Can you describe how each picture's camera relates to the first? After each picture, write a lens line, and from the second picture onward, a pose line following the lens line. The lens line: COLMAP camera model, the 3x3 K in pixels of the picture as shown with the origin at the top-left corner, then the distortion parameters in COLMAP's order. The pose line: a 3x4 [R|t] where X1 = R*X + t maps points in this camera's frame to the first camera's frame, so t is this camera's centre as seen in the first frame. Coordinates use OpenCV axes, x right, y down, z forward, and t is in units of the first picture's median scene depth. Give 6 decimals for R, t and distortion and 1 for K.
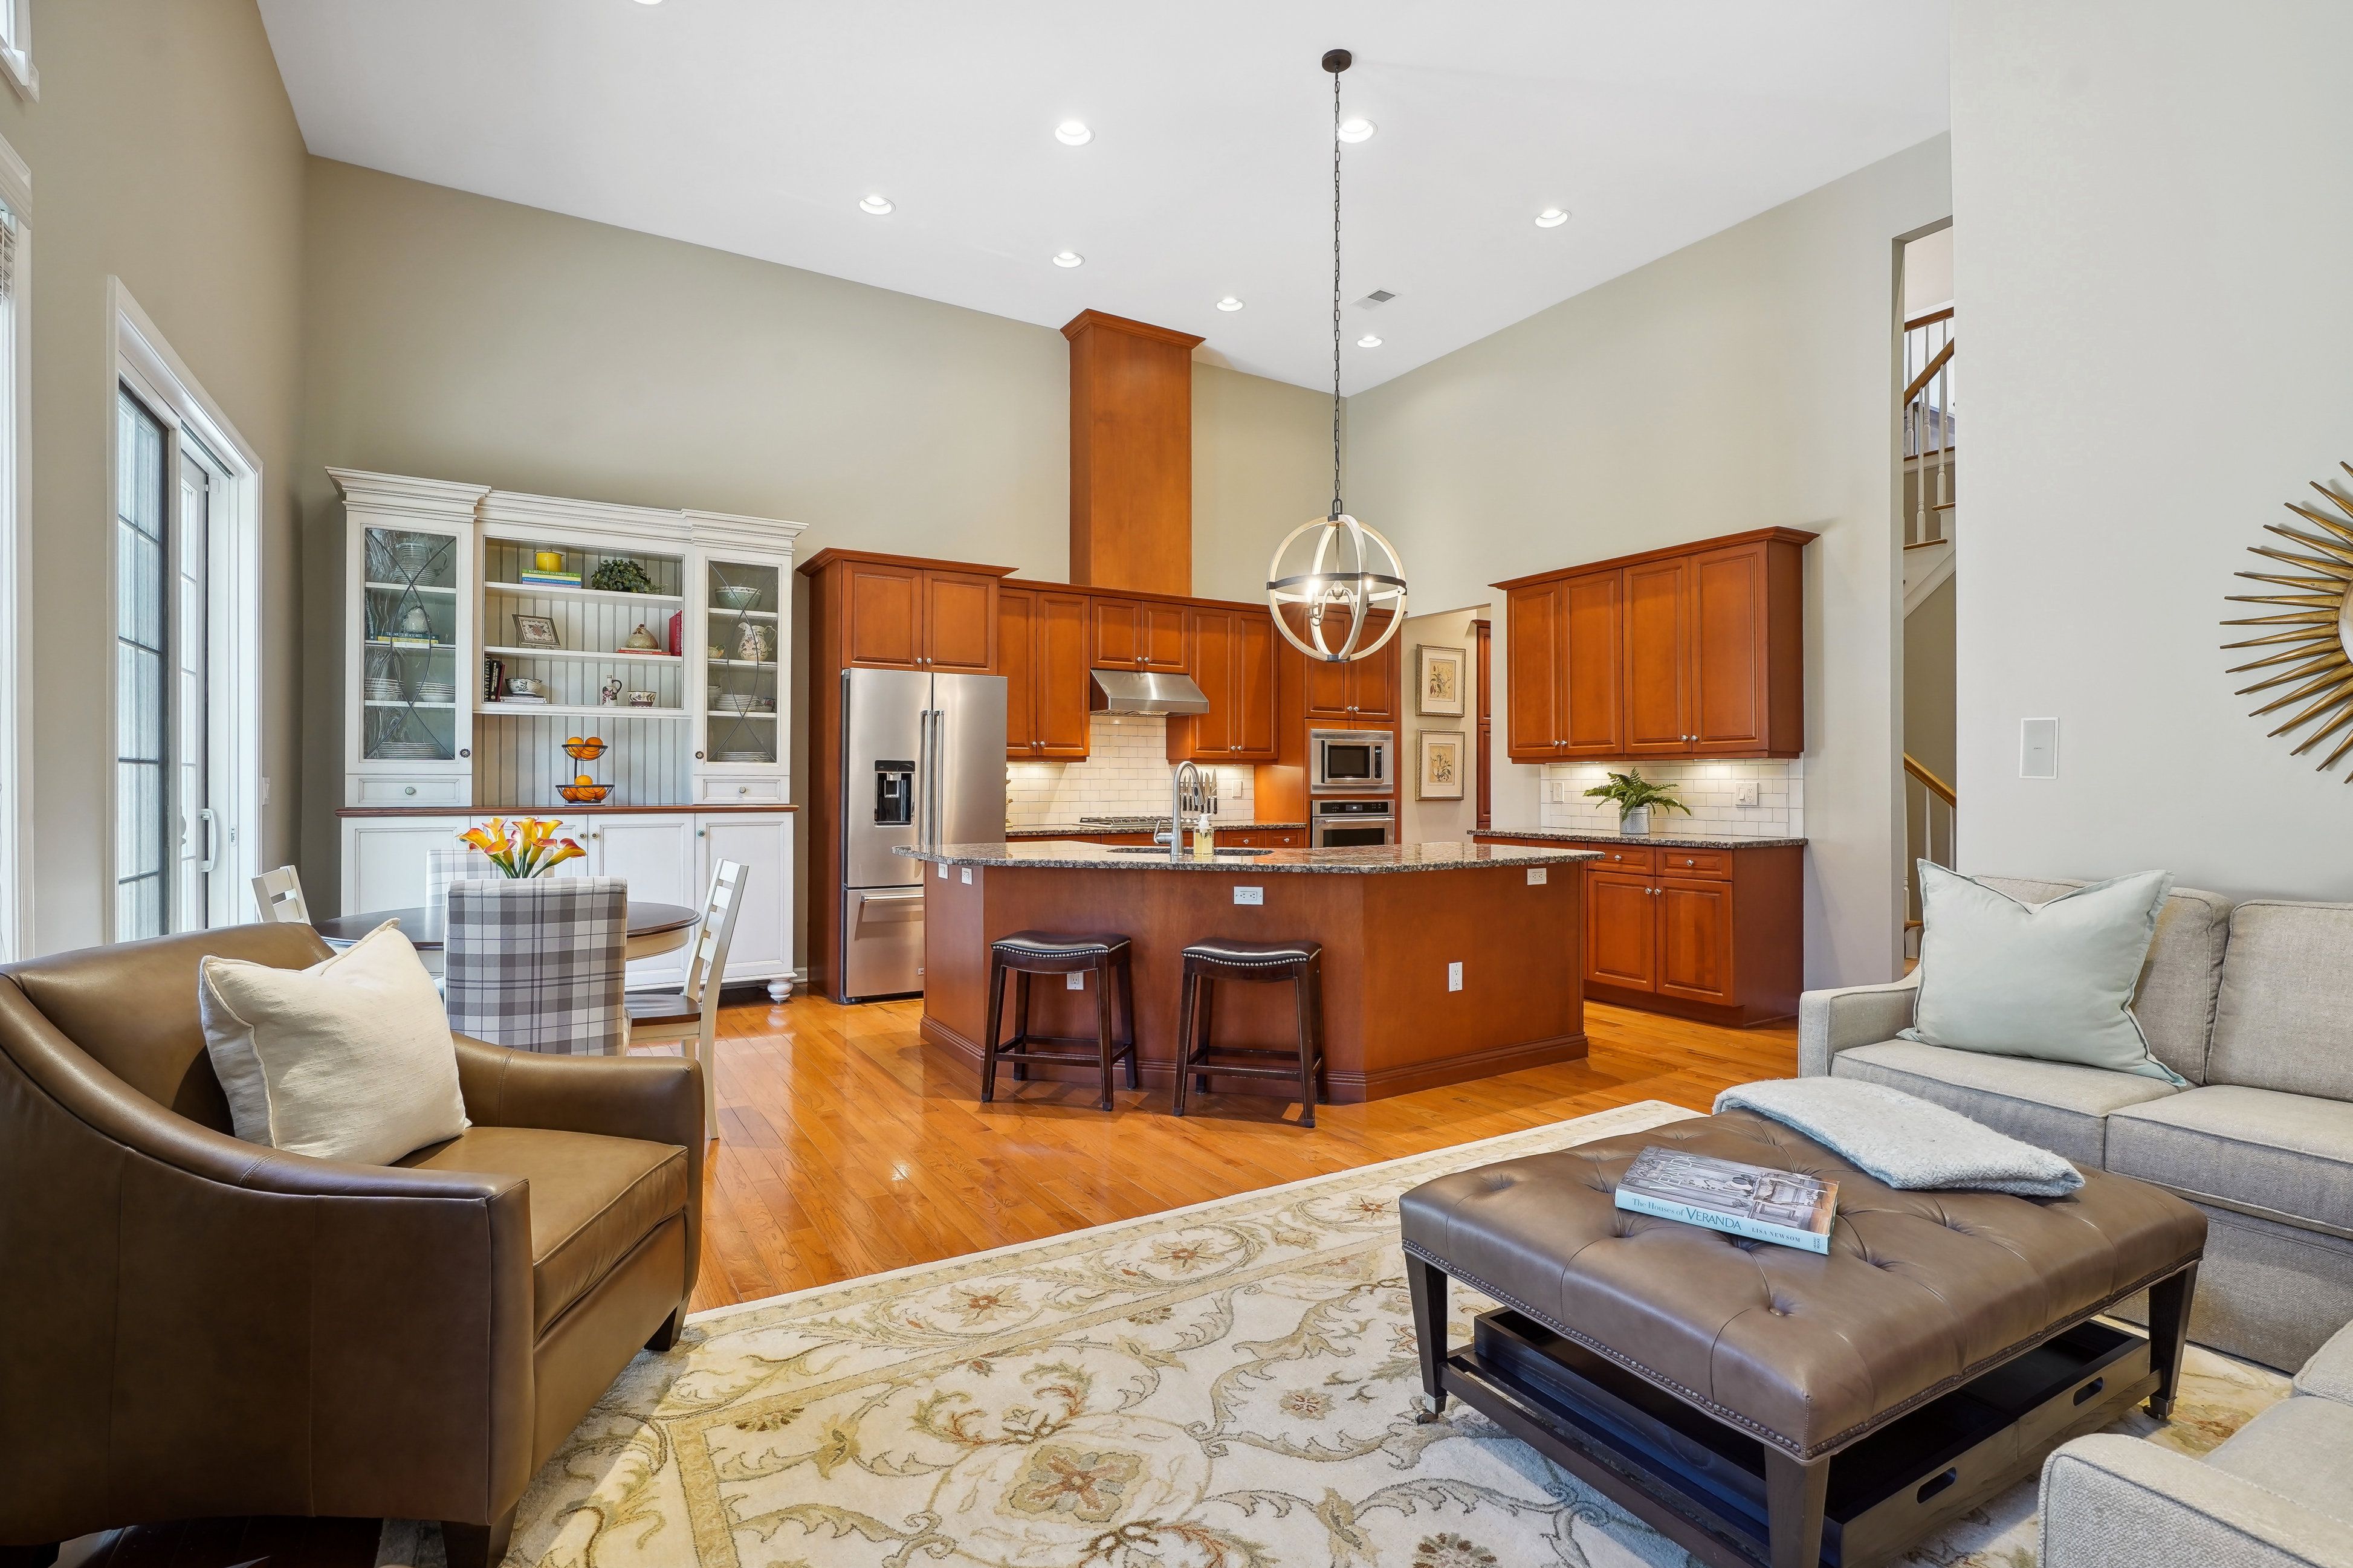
lens RADIAL K [[1091.4, 0, 1139.8], [0, 1091.4, 766.5], [0, 0, 1]] dist [-0.008648, 0.006786]
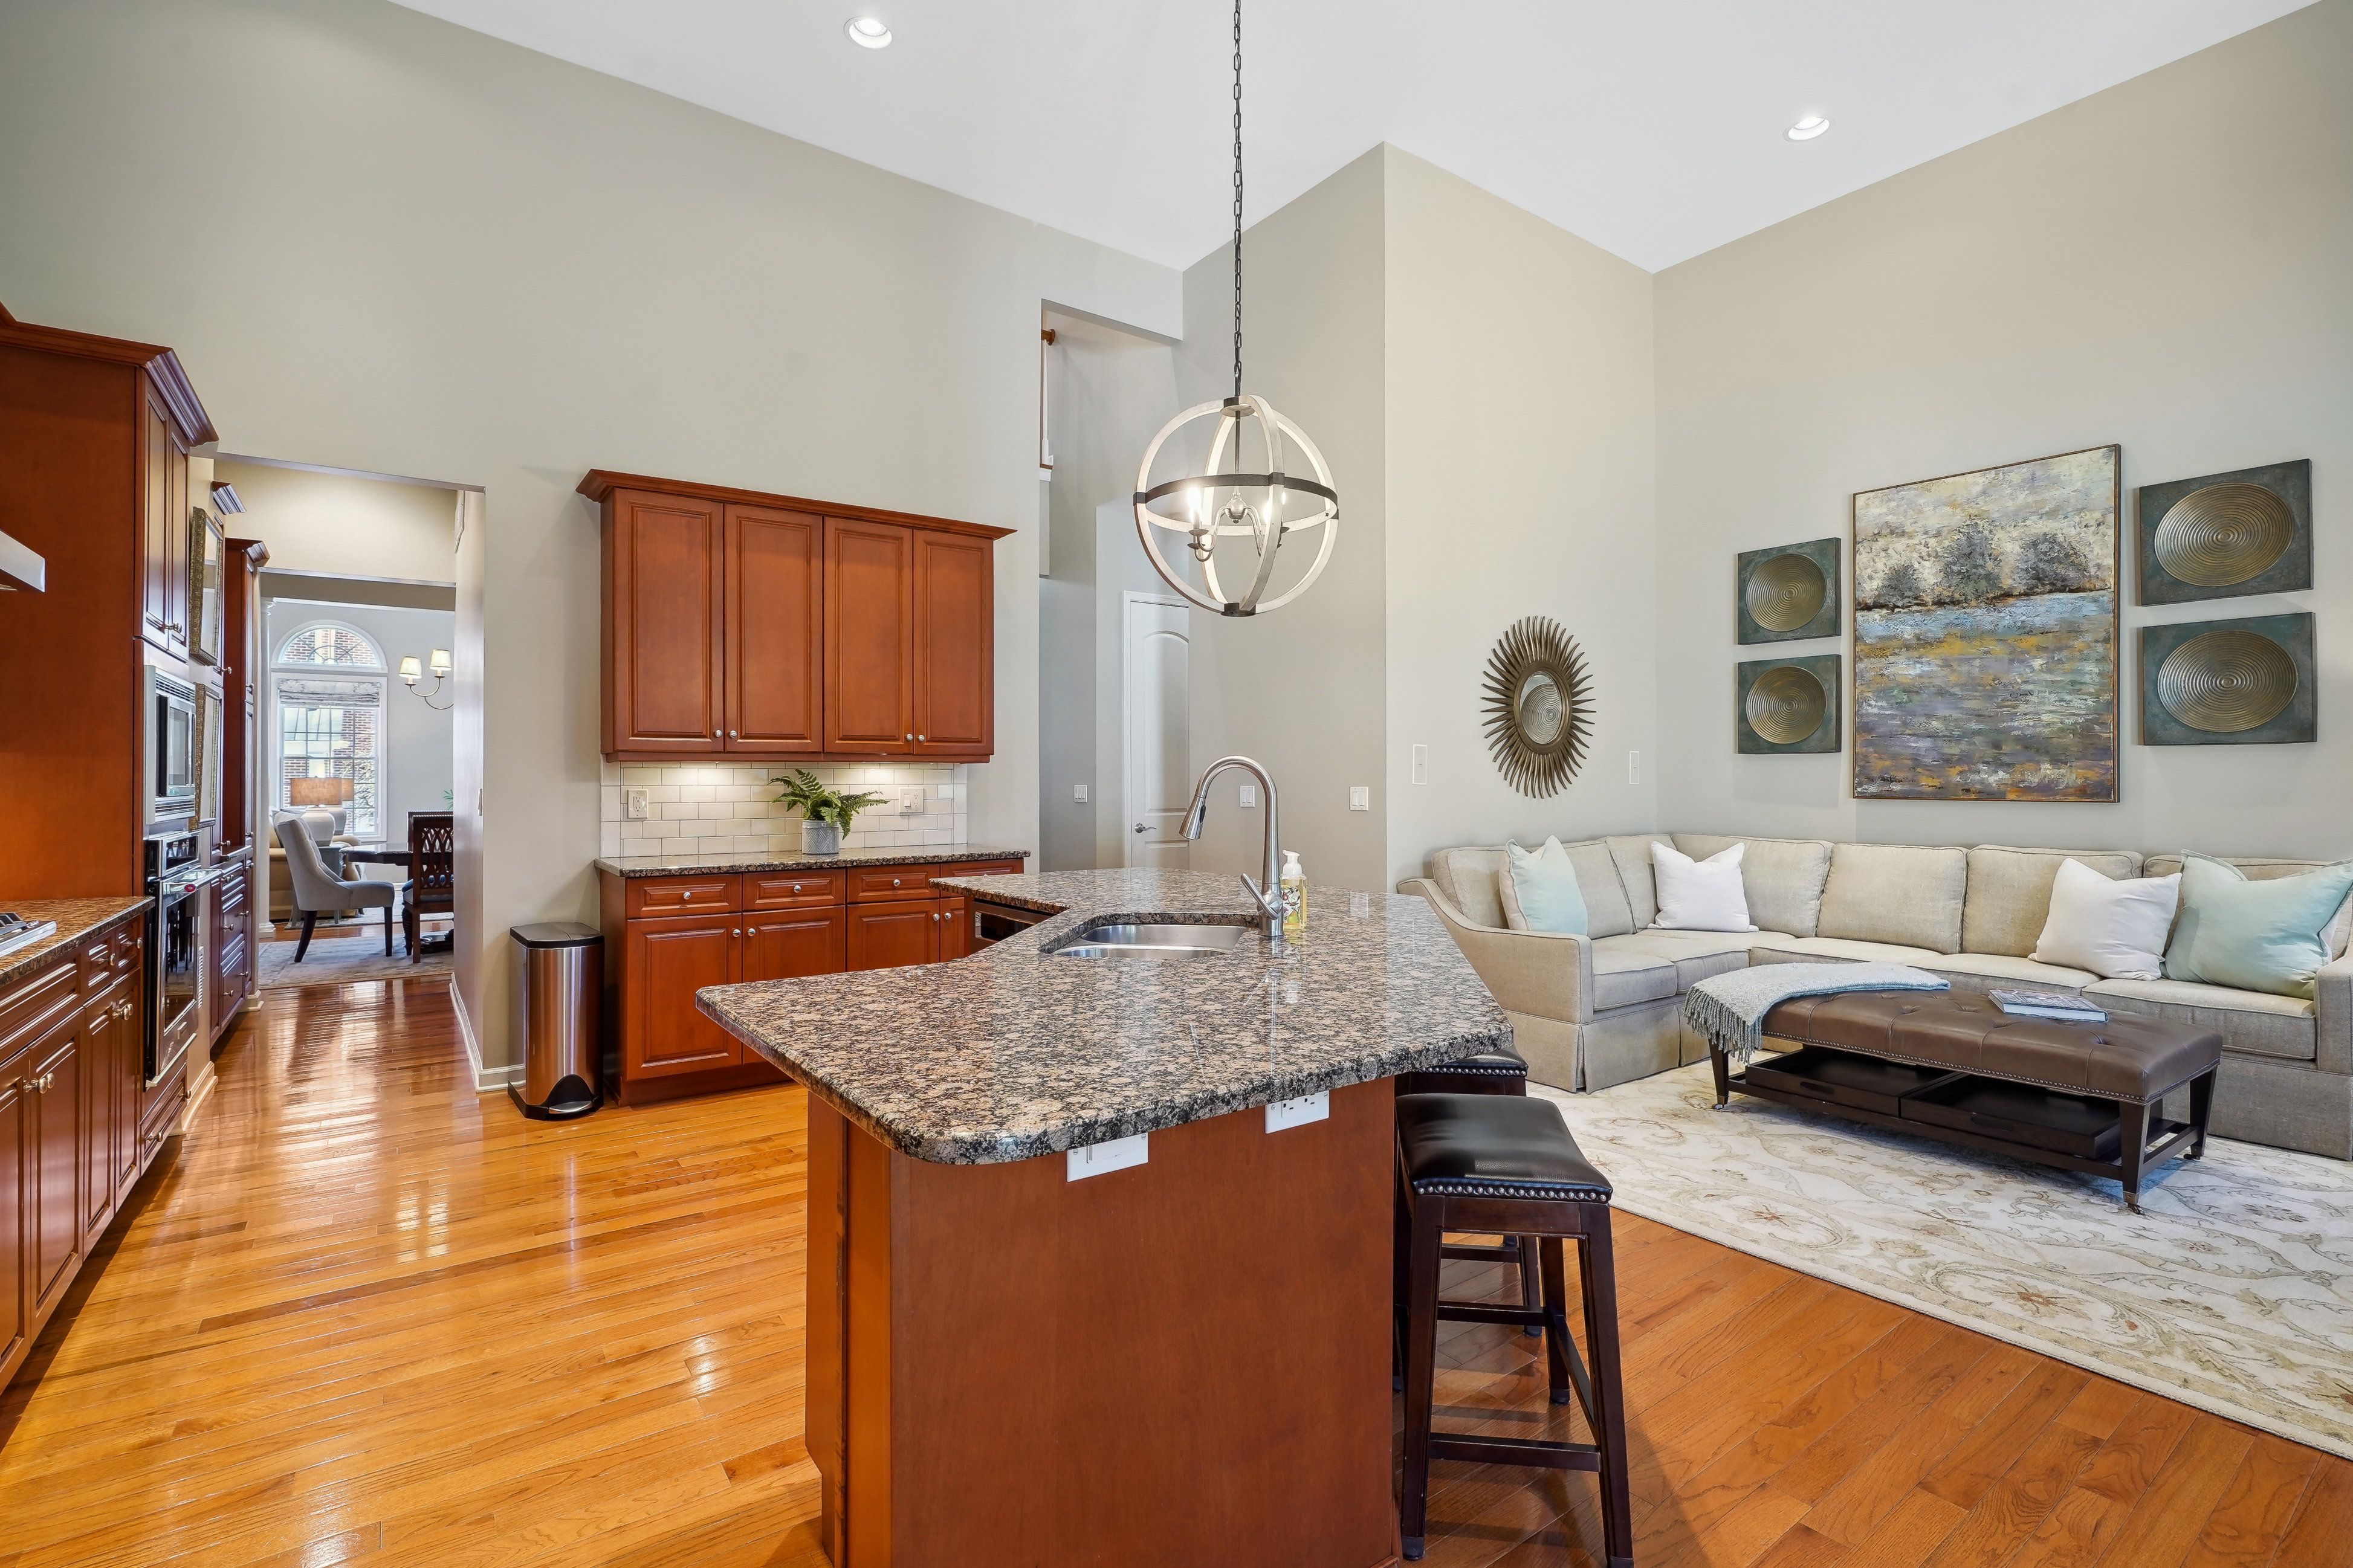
lens RADIAL K [[1091.4, 0, 1200.2], [0, 1091.4, 761.8], [0, 0, 1]] dist [-0.008648, 0.006786]
pose [[-0.125582, 0.020308, 0.991875, -0.890737], [-0.017821, 0.999583, -0.022722, 0.020906], [-0.991923, -0.020530, -0.125168, 2.026502]]
